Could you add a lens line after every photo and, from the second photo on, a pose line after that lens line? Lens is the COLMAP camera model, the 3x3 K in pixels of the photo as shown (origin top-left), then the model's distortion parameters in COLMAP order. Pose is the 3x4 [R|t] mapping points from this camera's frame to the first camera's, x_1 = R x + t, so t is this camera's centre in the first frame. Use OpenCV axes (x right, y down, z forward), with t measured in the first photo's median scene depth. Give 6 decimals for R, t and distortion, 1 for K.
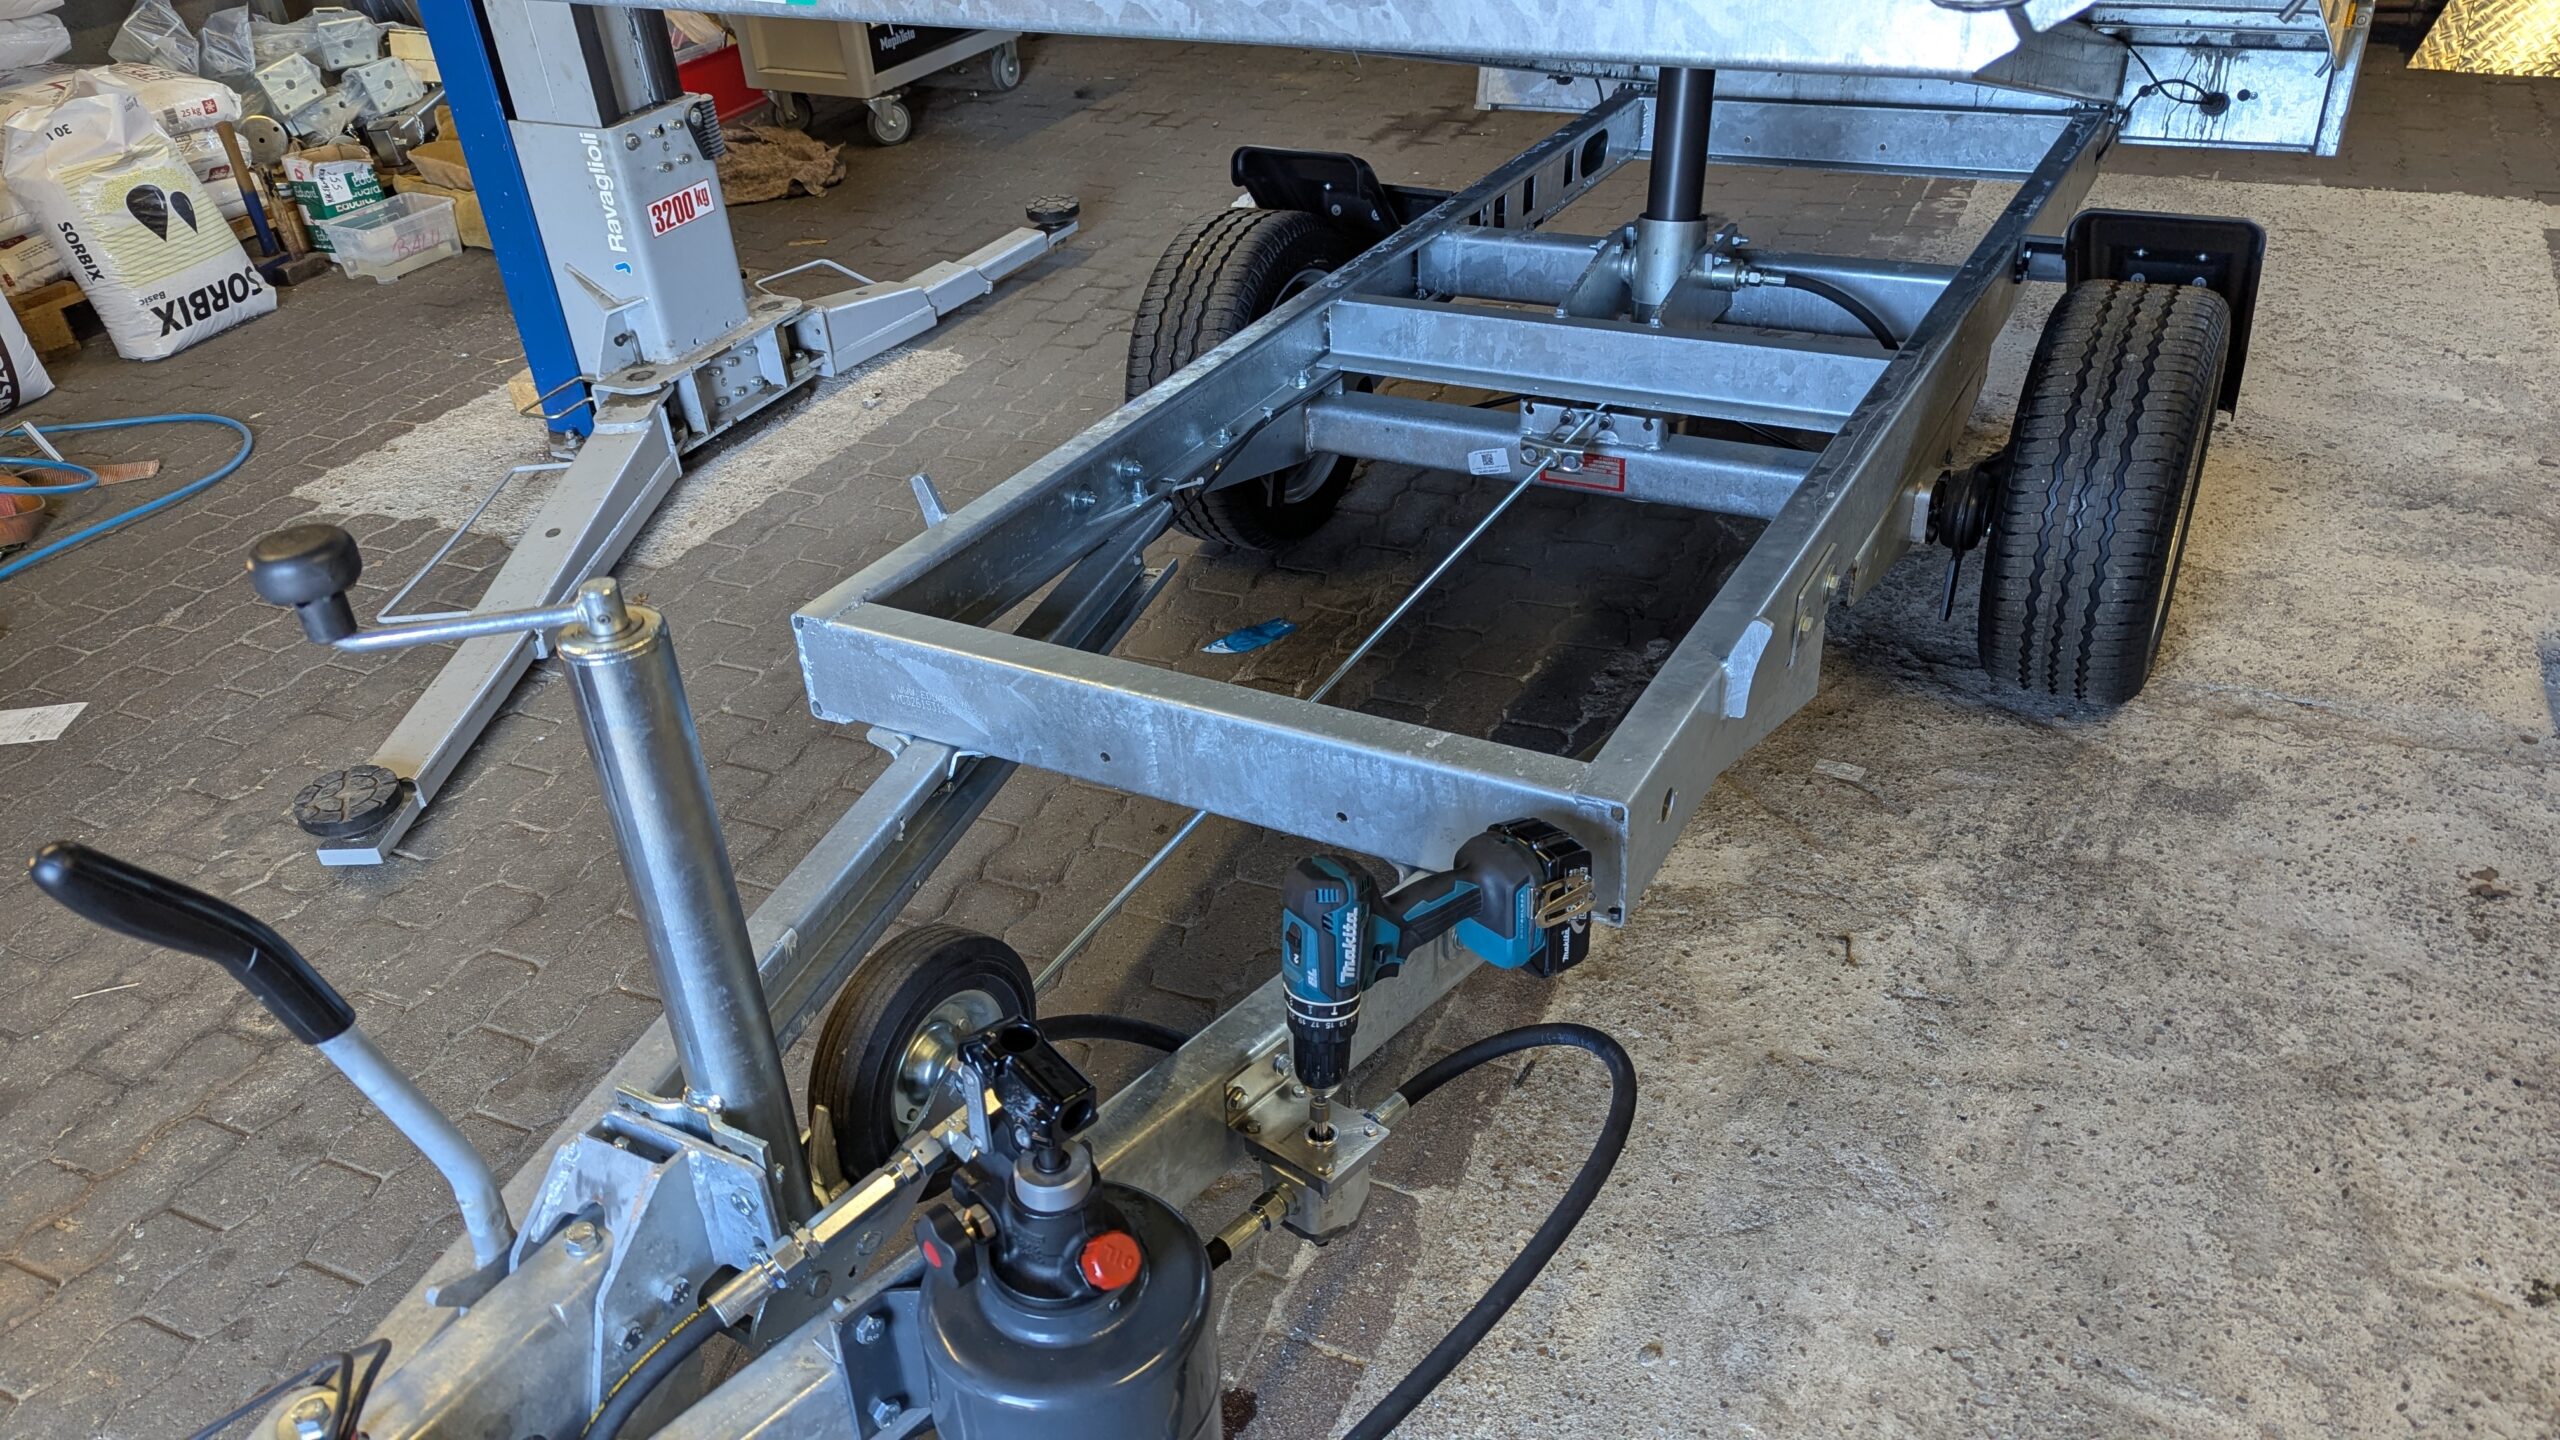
lens RADIAL K [[1857.8, 0, 1255.7], [0, 1857.8, 710.6], [0, 0, 1]] dist [0.052584, -0.050439]
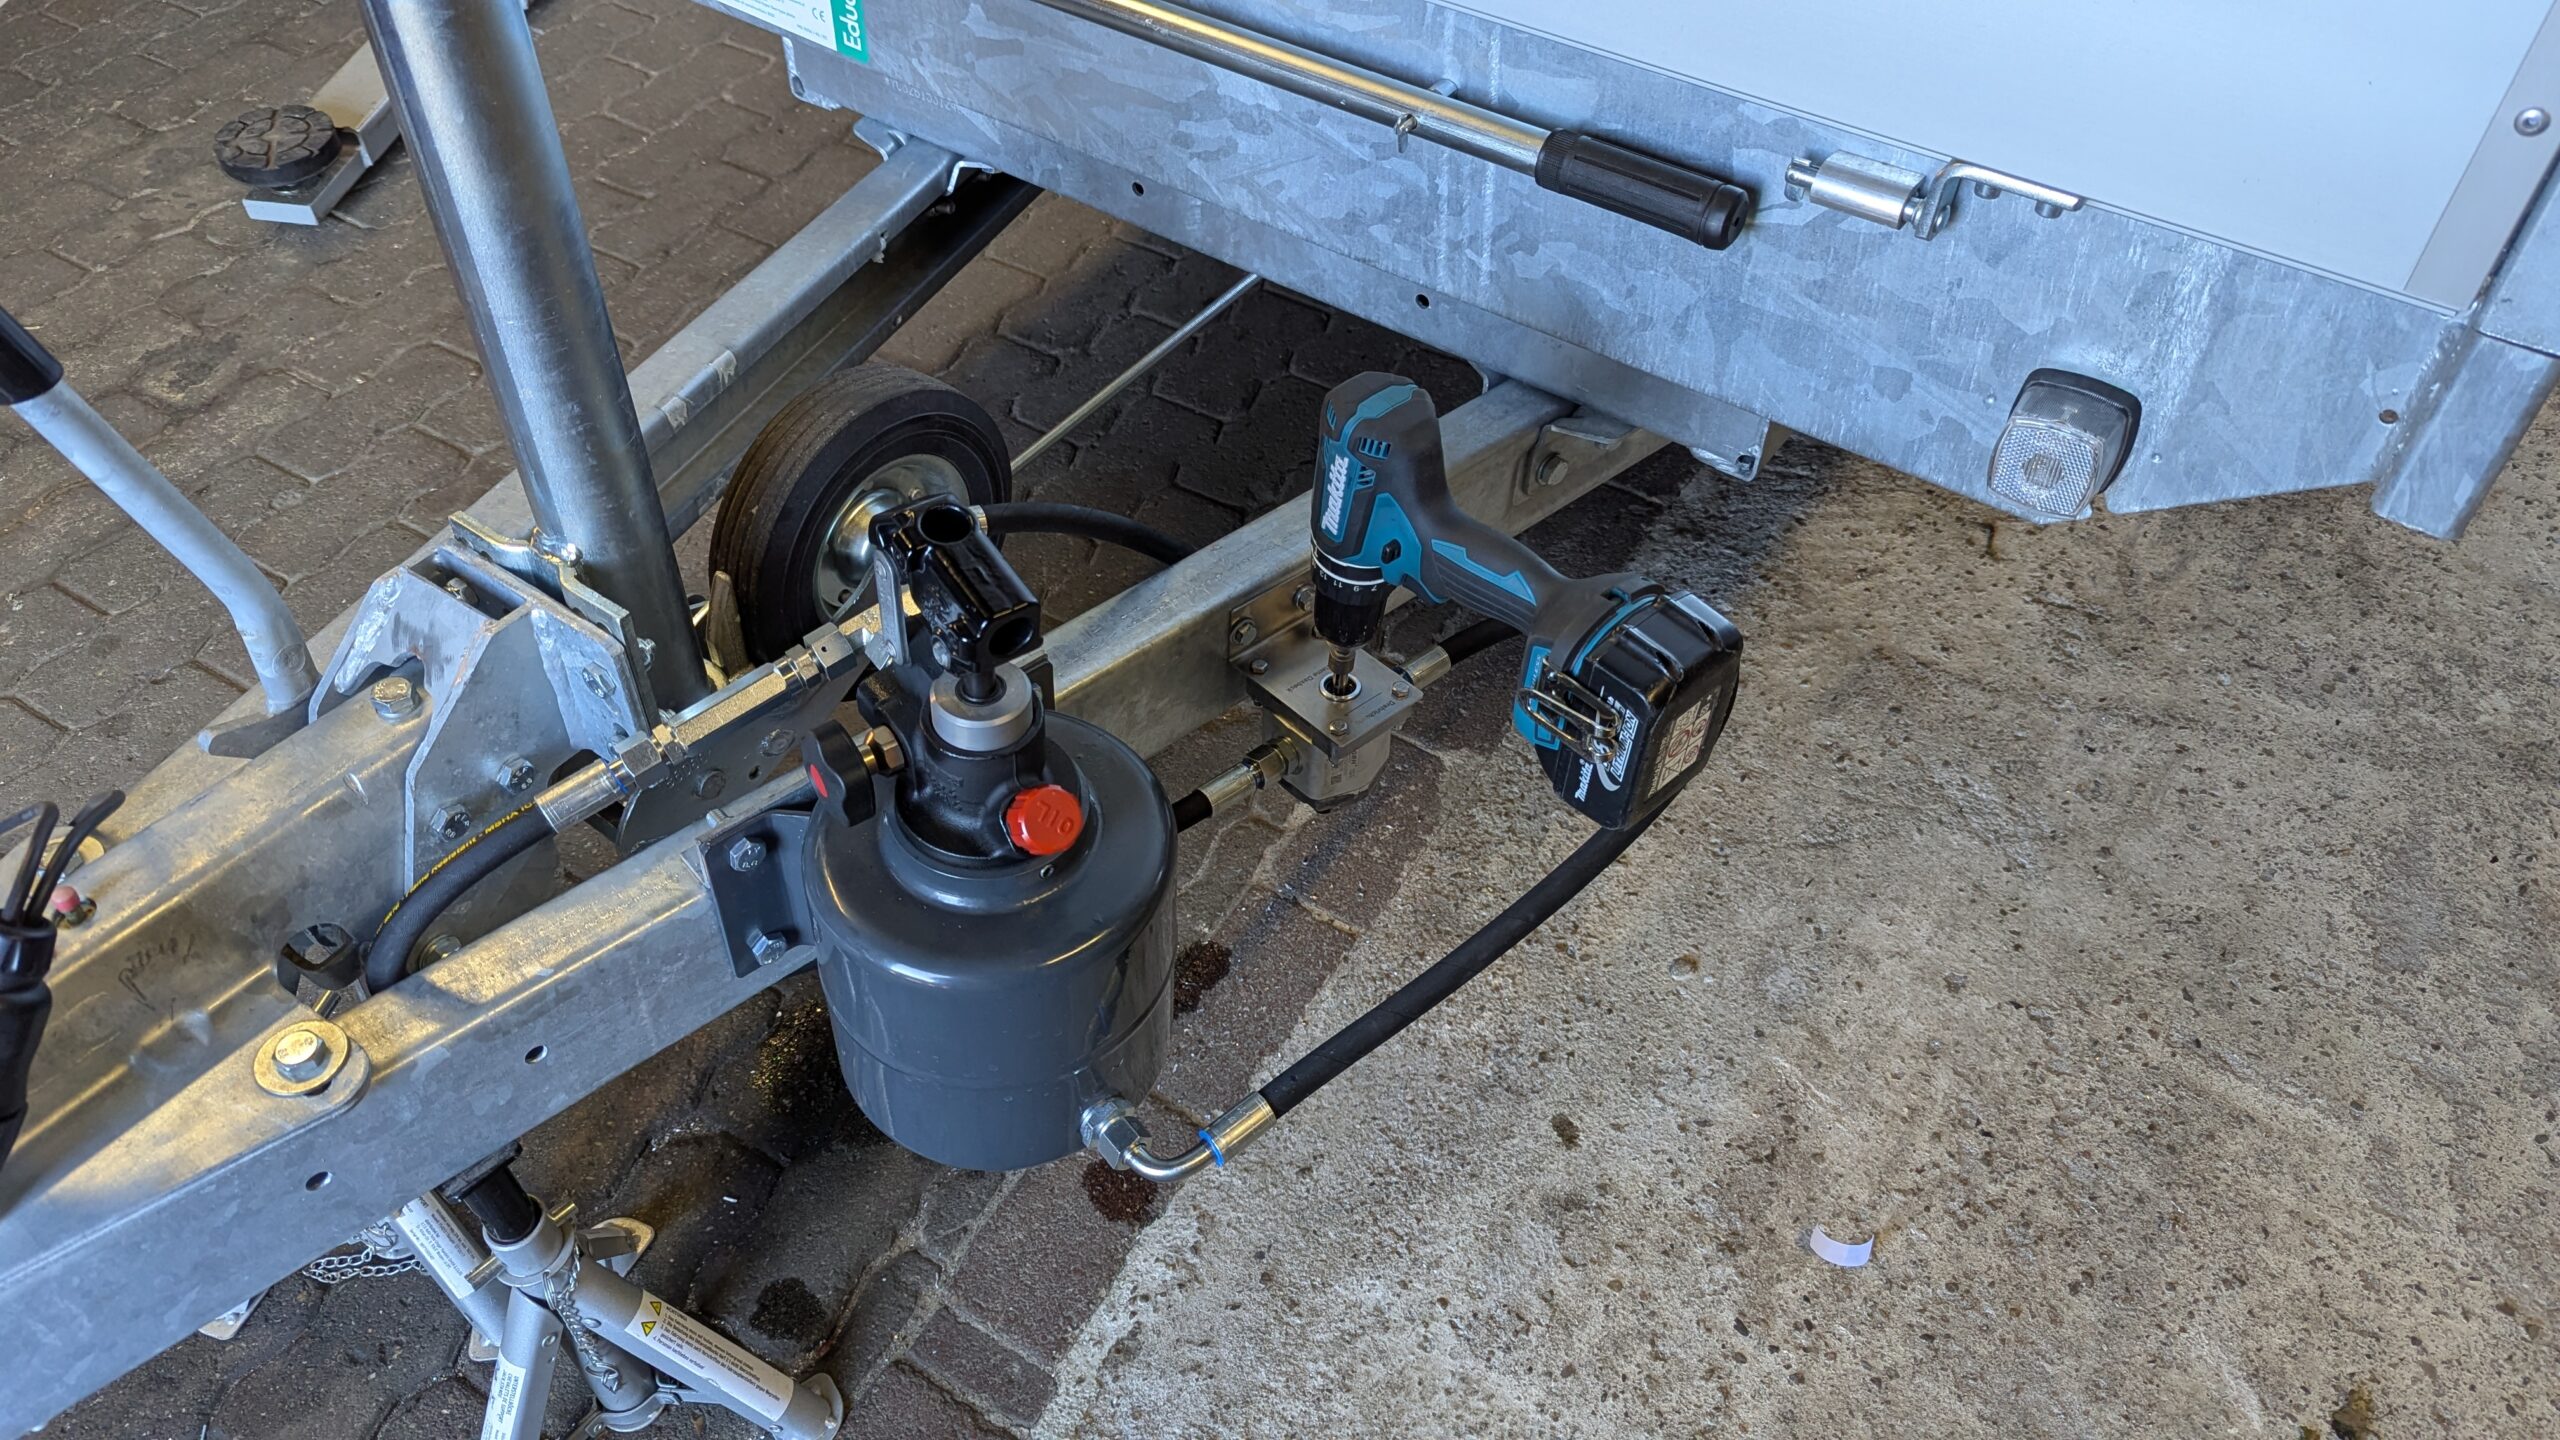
lens RADIAL K [[1857.8, 0, 1255.7], [0, 1857.8, 710.6], [0, 0, 1]] dist [0.052584, -0.050439]
pose [[0.991601, 0.128483, -0.014797, 0.009575], [-0.120236, 0.957955, 0.260510, 0.024777], [0.047646, -0.256543, 0.965358, 0.169839]]
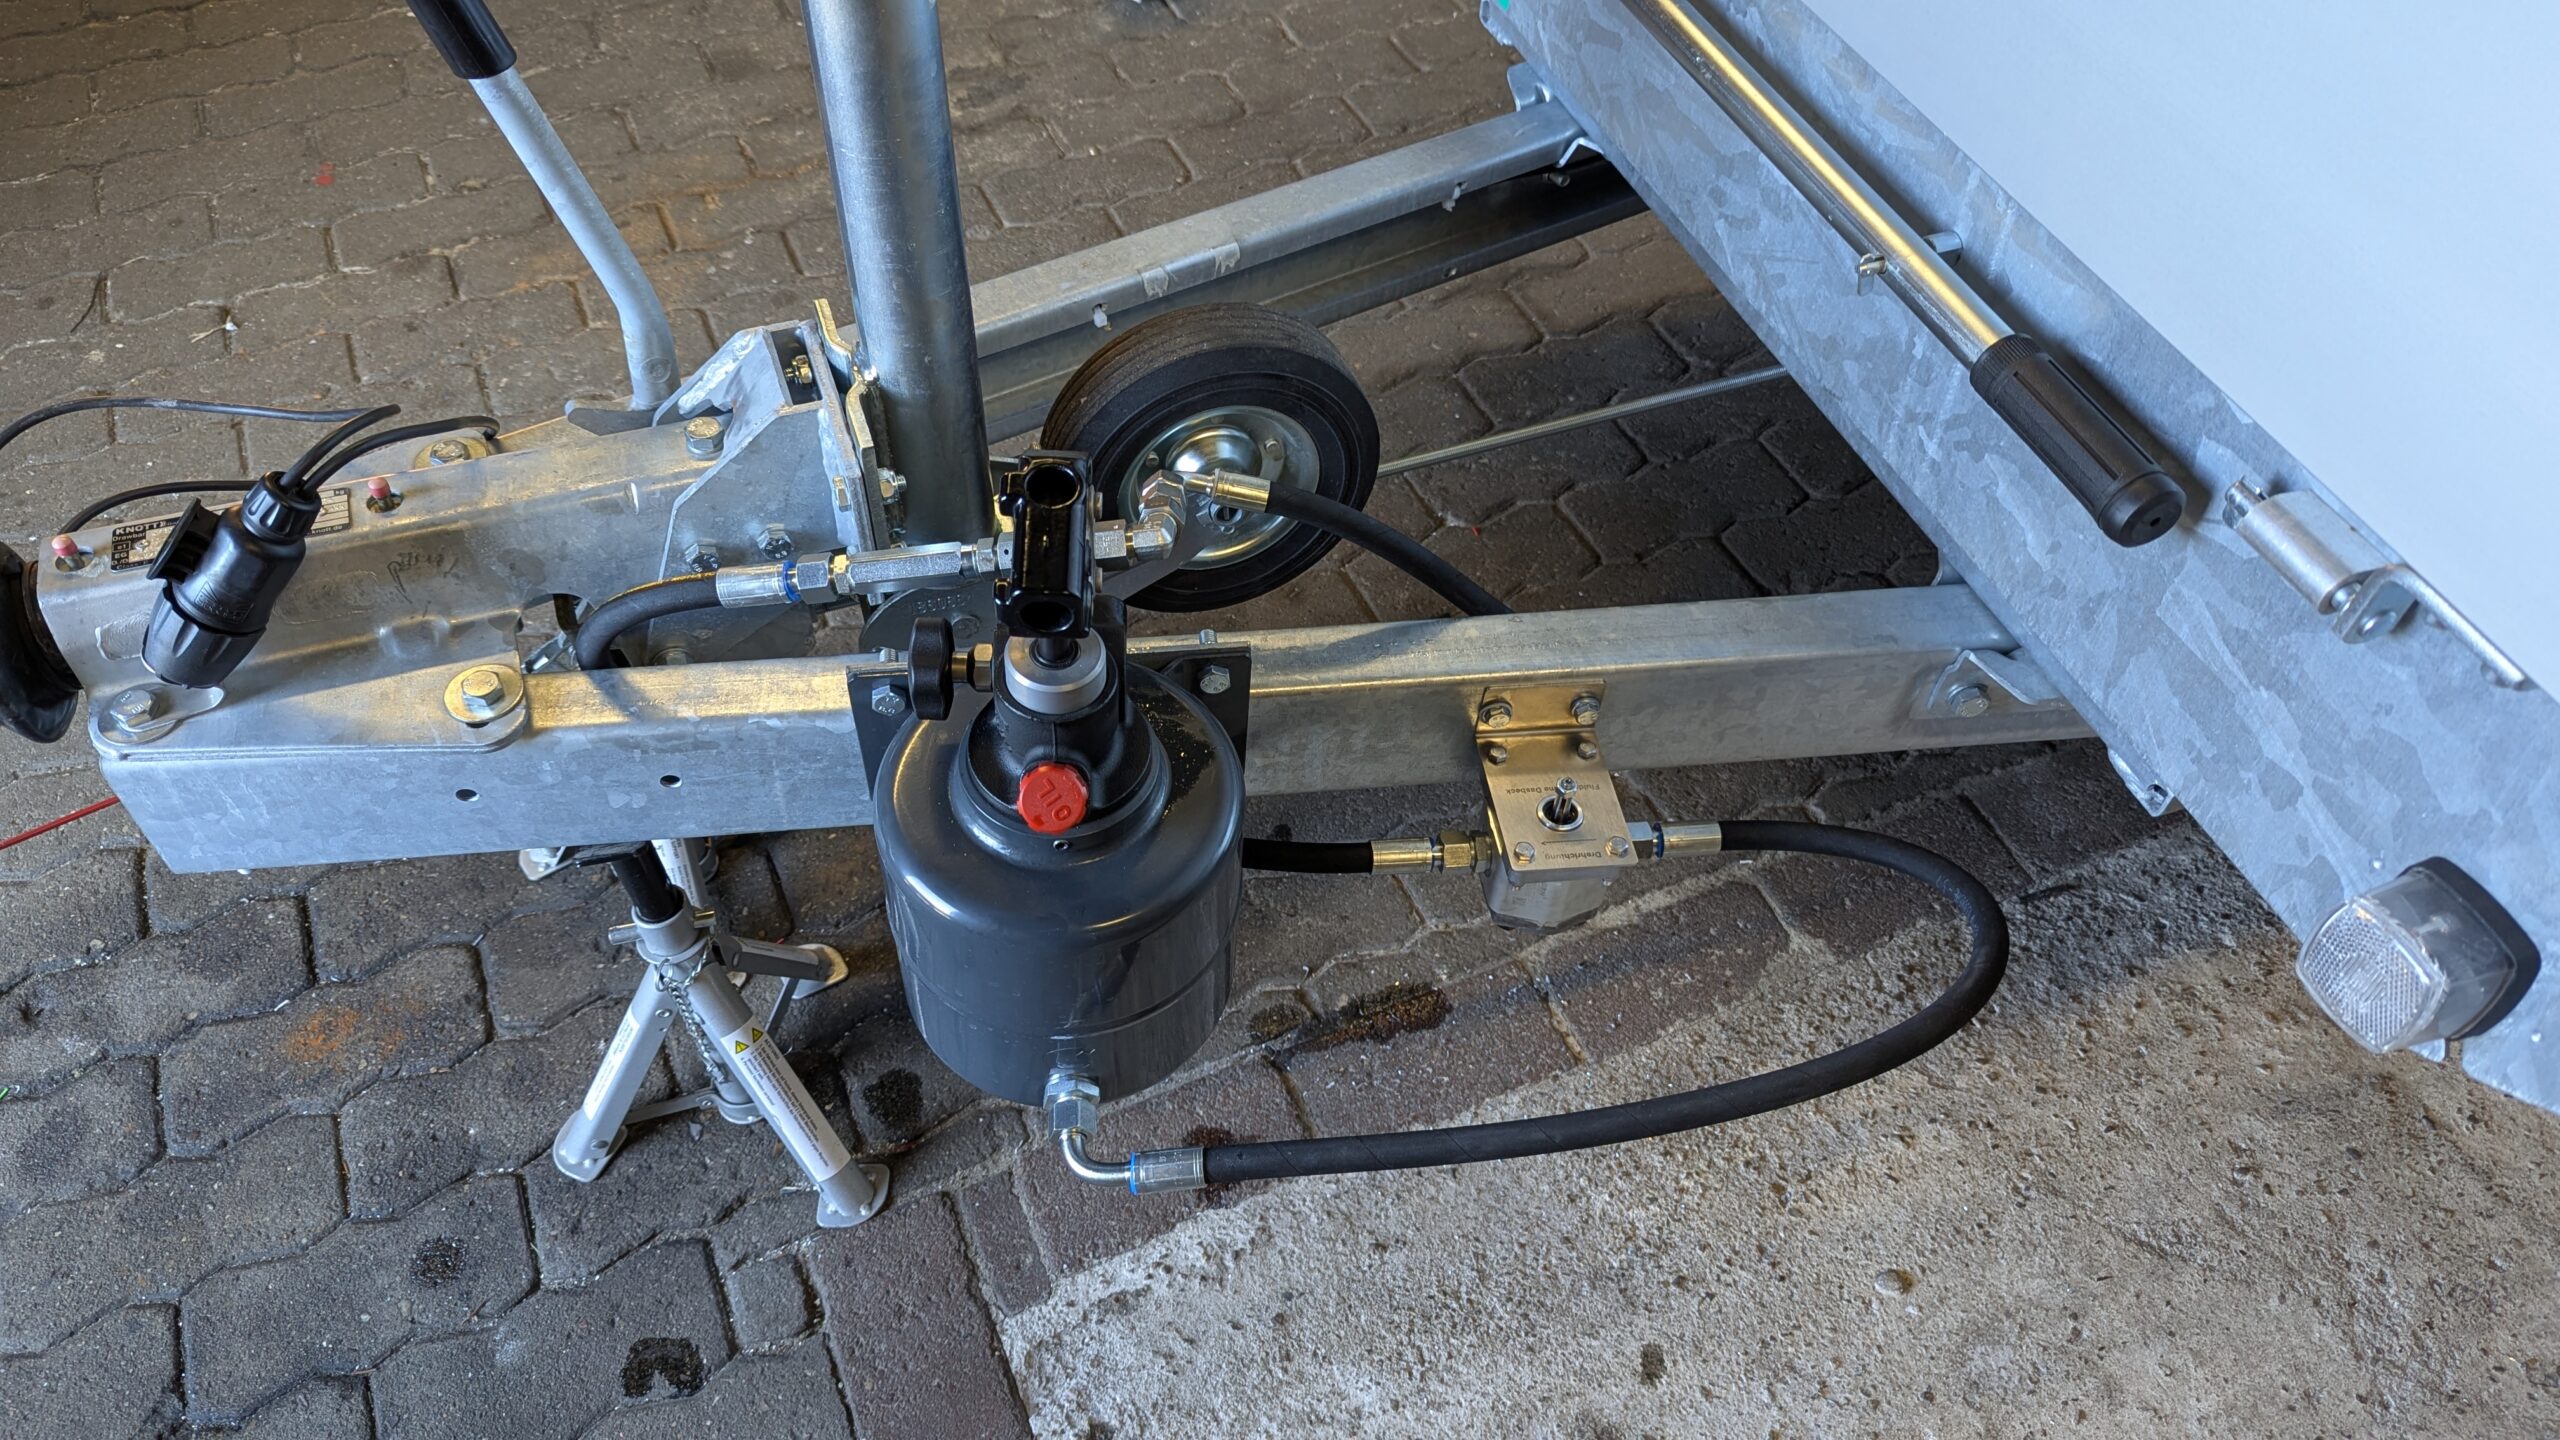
lens RADIAL K [[1858.8, 0, 1269.4], [0, 1858.8, 740.7], [0, 0, 1]] dist [0.047548, -0.045363]
pose [[0.757804, 0.549797, -0.351364, 0.154843], [-0.394927, 0.815150, 0.423749, -0.053051], [0.519390, -0.182356, 0.834853, 0.258049]]
